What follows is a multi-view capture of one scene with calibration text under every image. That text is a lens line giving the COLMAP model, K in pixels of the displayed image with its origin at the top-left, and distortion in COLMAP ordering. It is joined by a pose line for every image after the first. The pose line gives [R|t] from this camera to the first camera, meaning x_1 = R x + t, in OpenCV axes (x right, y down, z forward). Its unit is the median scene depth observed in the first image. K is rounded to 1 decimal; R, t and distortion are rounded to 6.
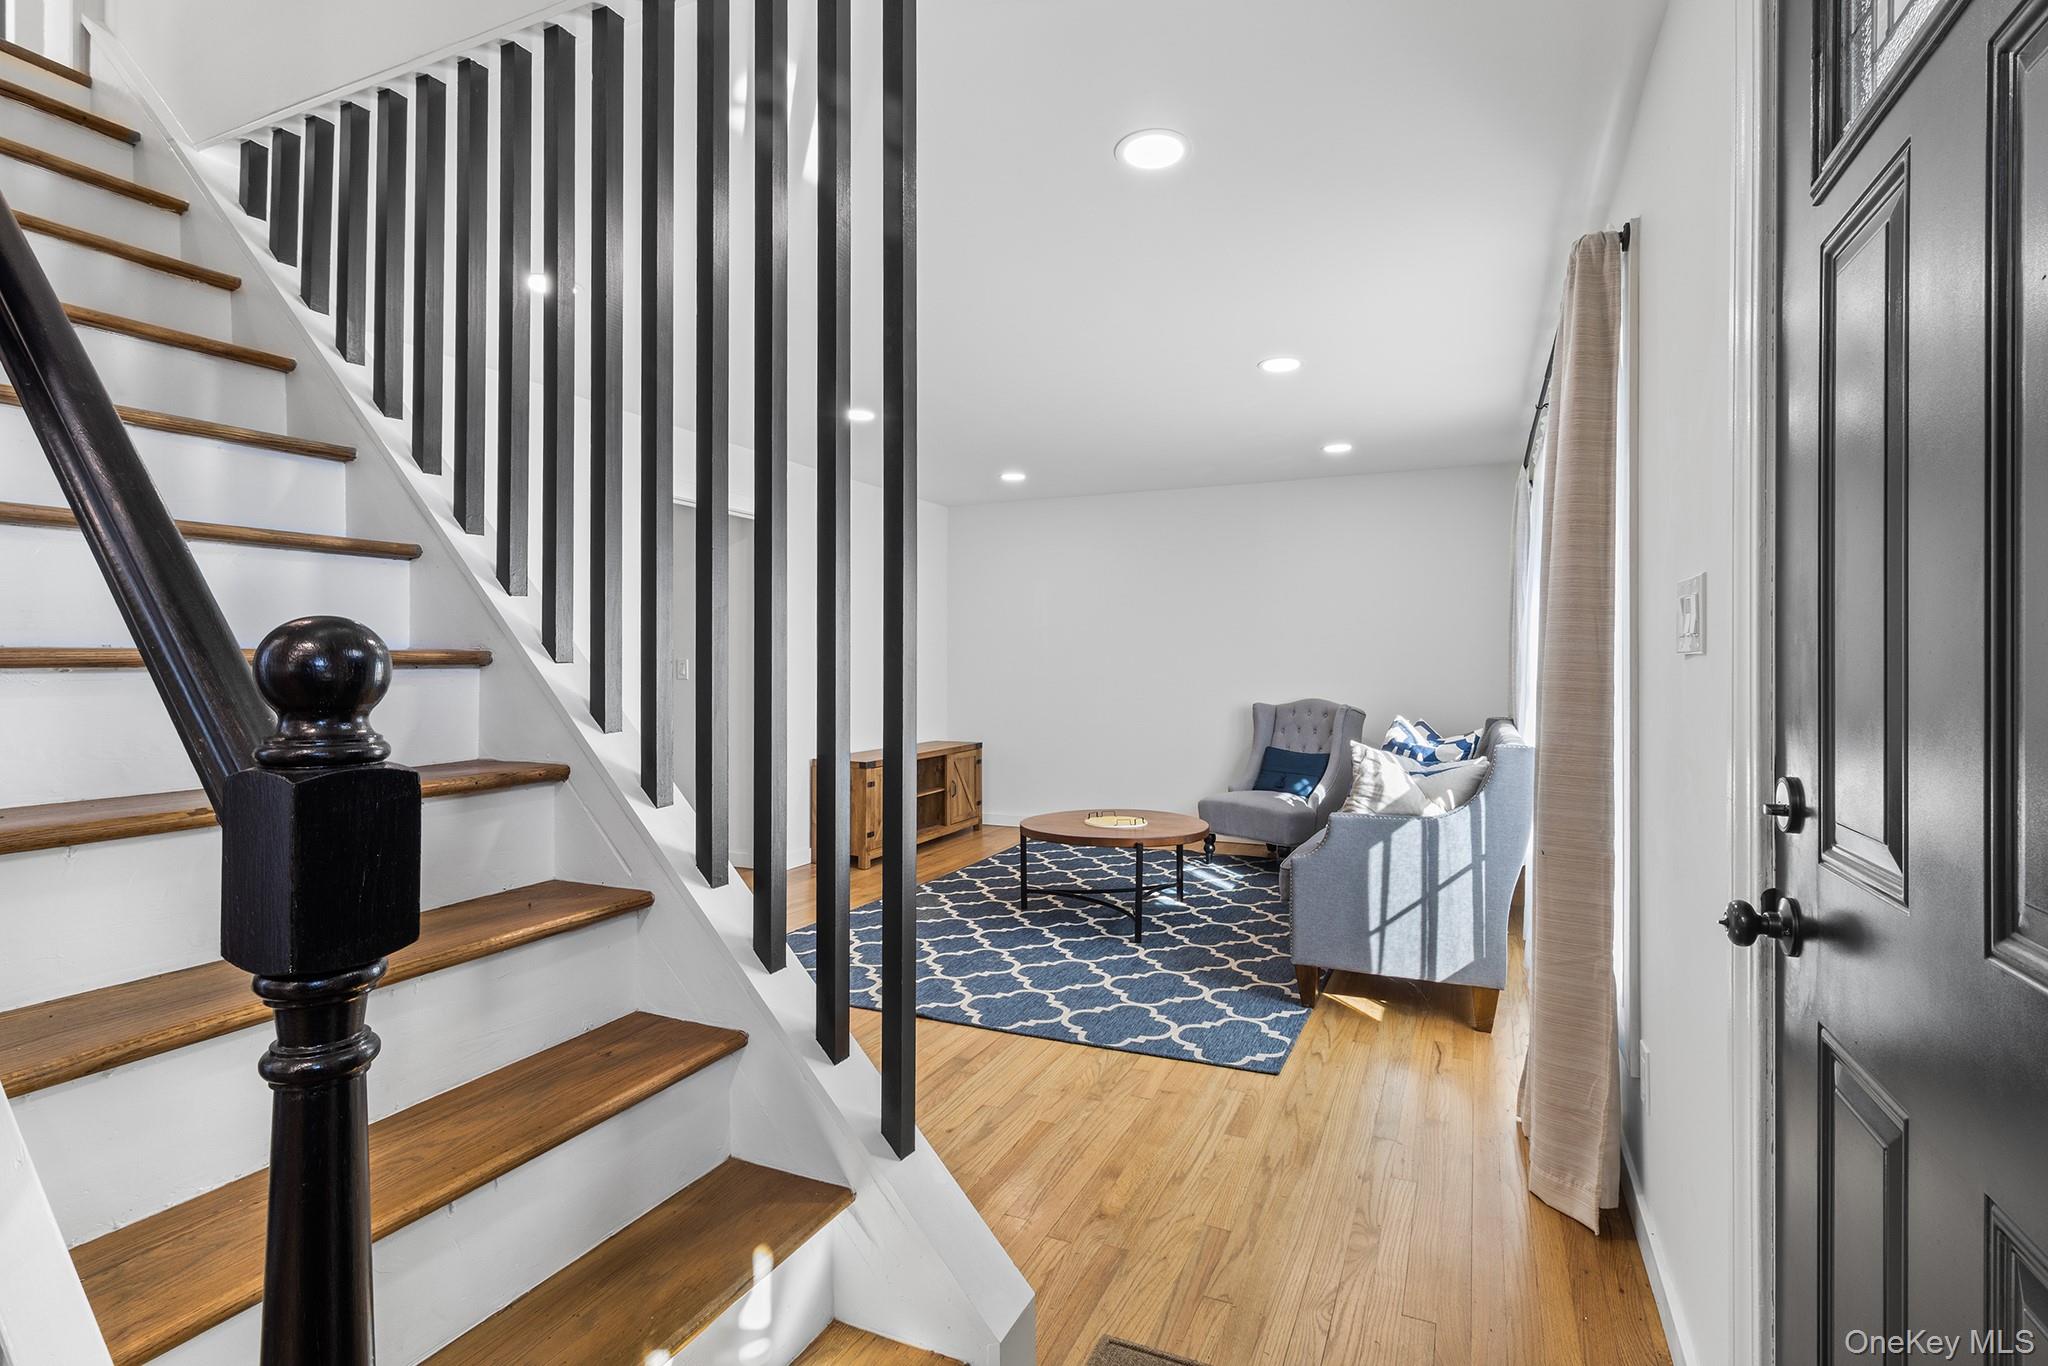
lens RADIAL K [[951.0, 0, 1058.2], [0, 951.0, 690.2], [0, 0, 1]] dist [0.002603, 0.000821]
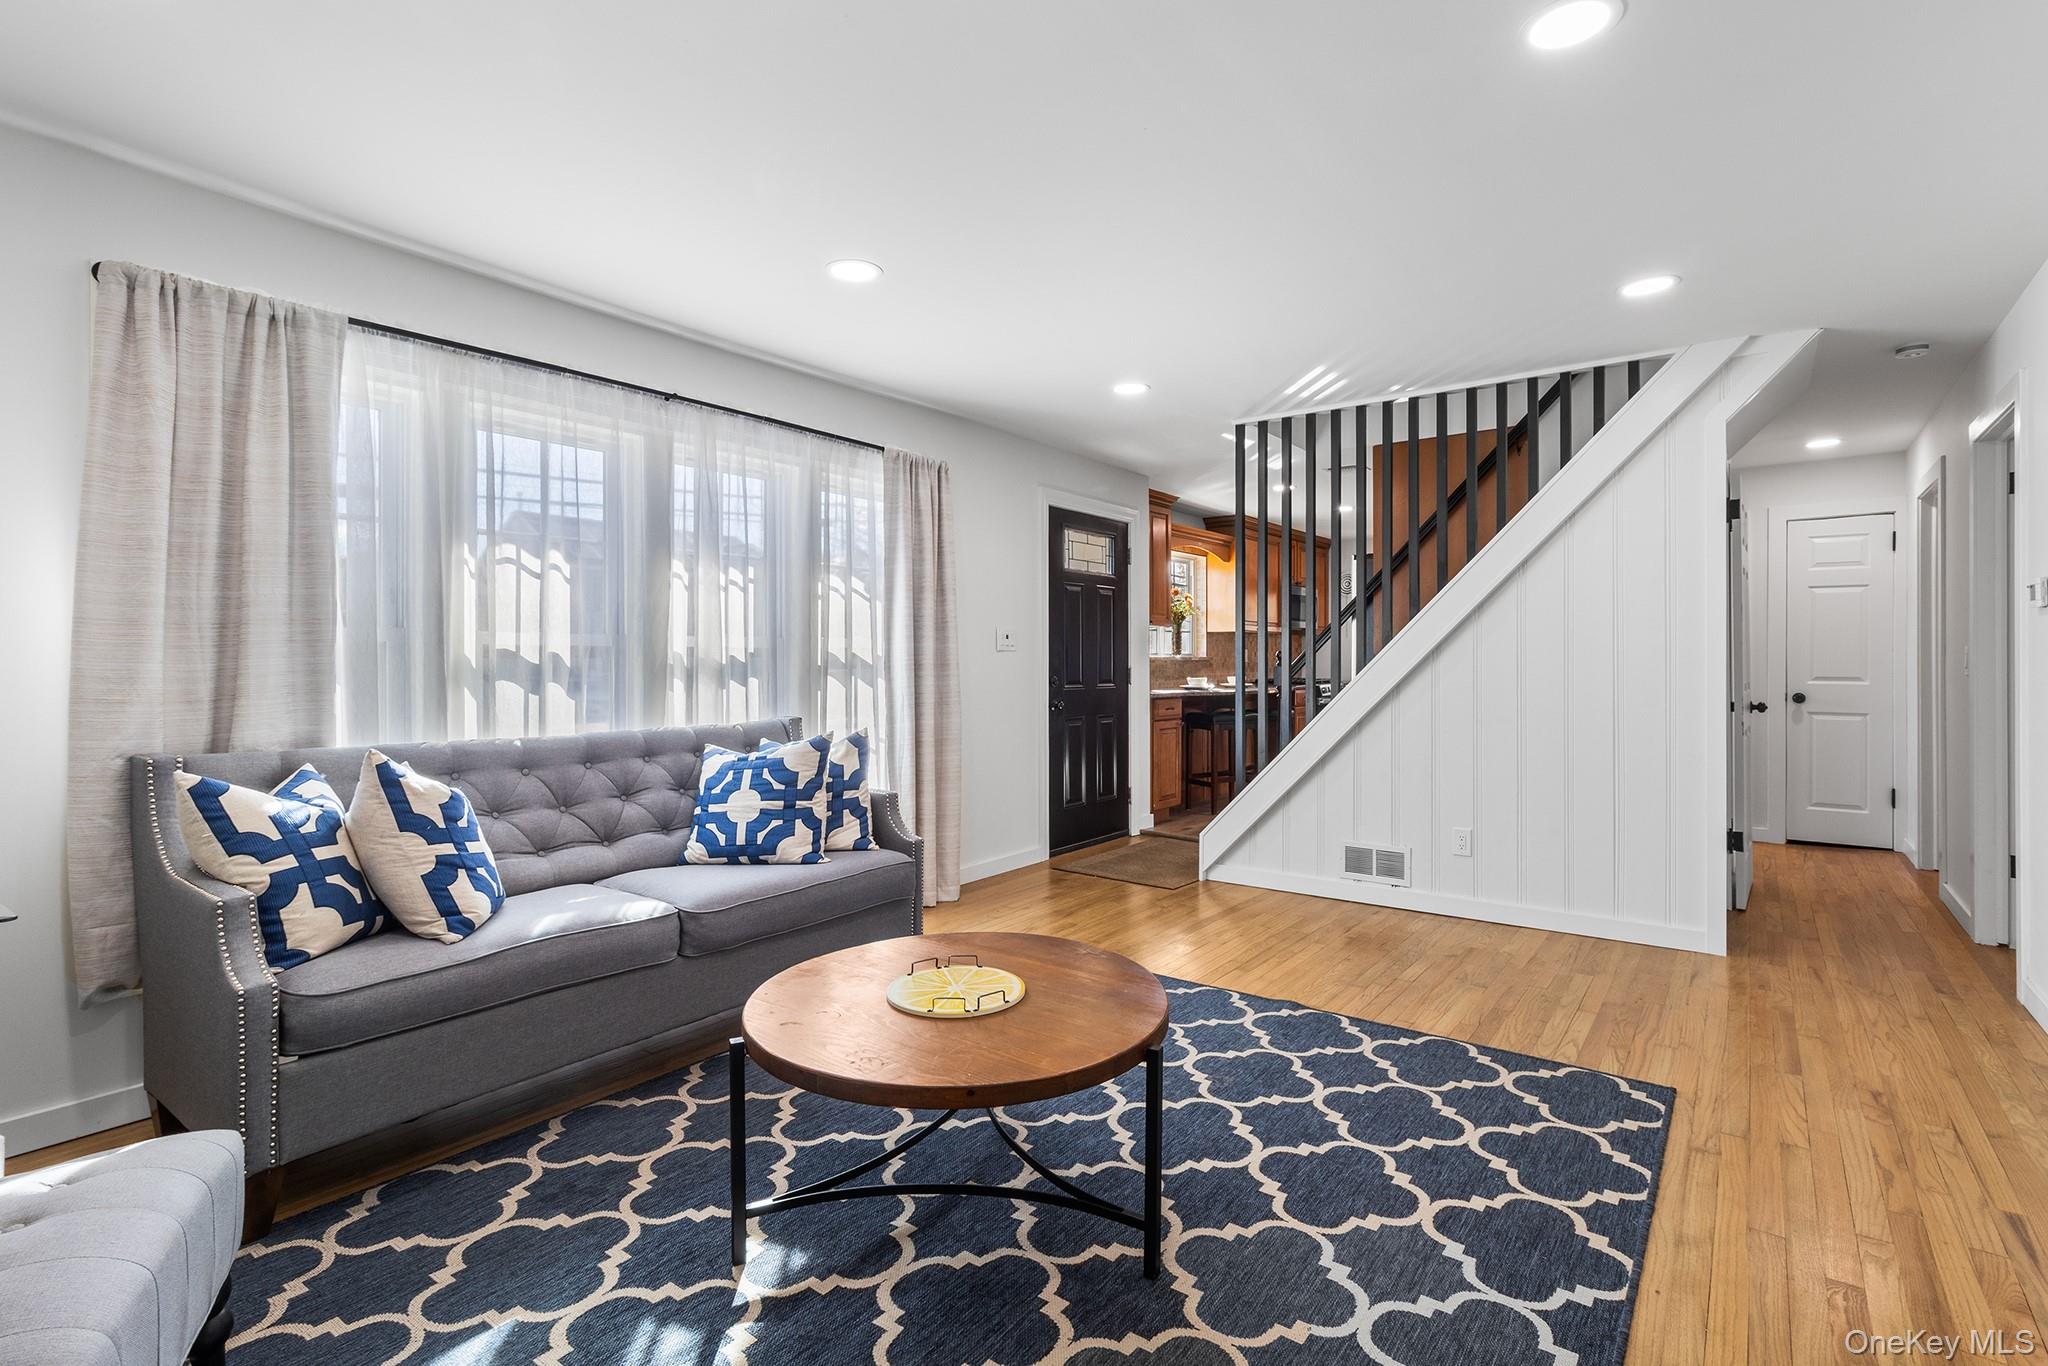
lens RADIAL K [[951.0, 0, 1053.6], [0, 951.0, 656.2], [0, 0, 1]] dist [0.002603, 0.000821]
pose [[-0.976639, -0.000424, 0.214888, -0.099828], [0.003411, 0.999842, 0.017474, -0.033082], [-0.214861, 0.017799, -0.976482, 1.758629]]
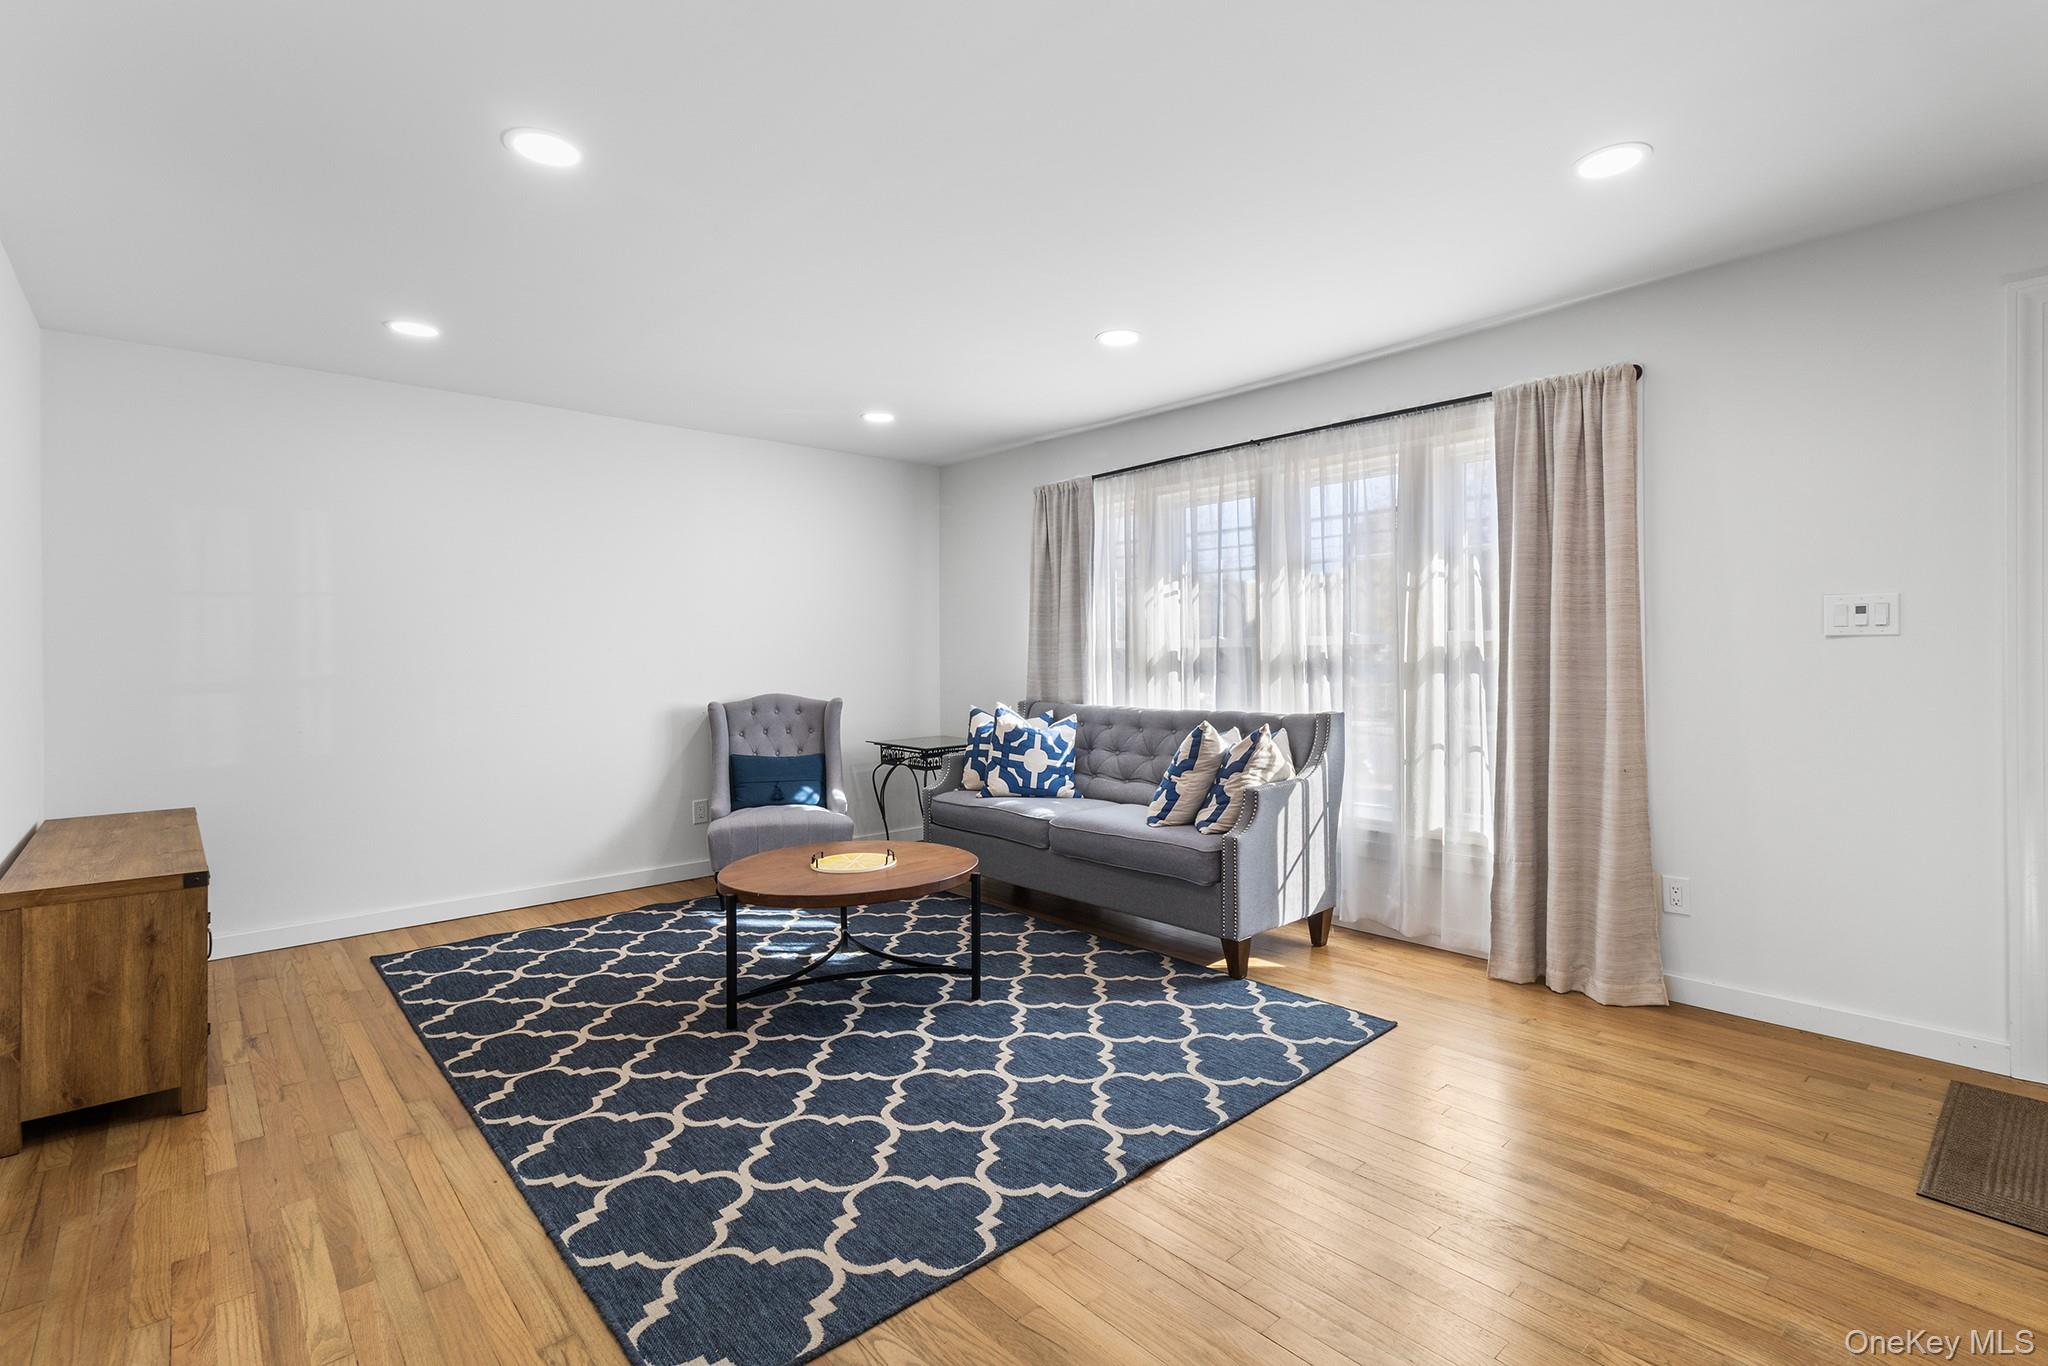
lens RADIAL K [[951.0, 0, 1060.5], [0, 951.0, 679.3], [0, 0, 1]] dist [0.002603, 0.000821]
pose [[0.392797, -0.024629, 0.919295, -0.683079], [0.031791, 0.999407, 0.013192, -0.012346], [-0.919075, 0.024043, 0.393348, 0.684363]]
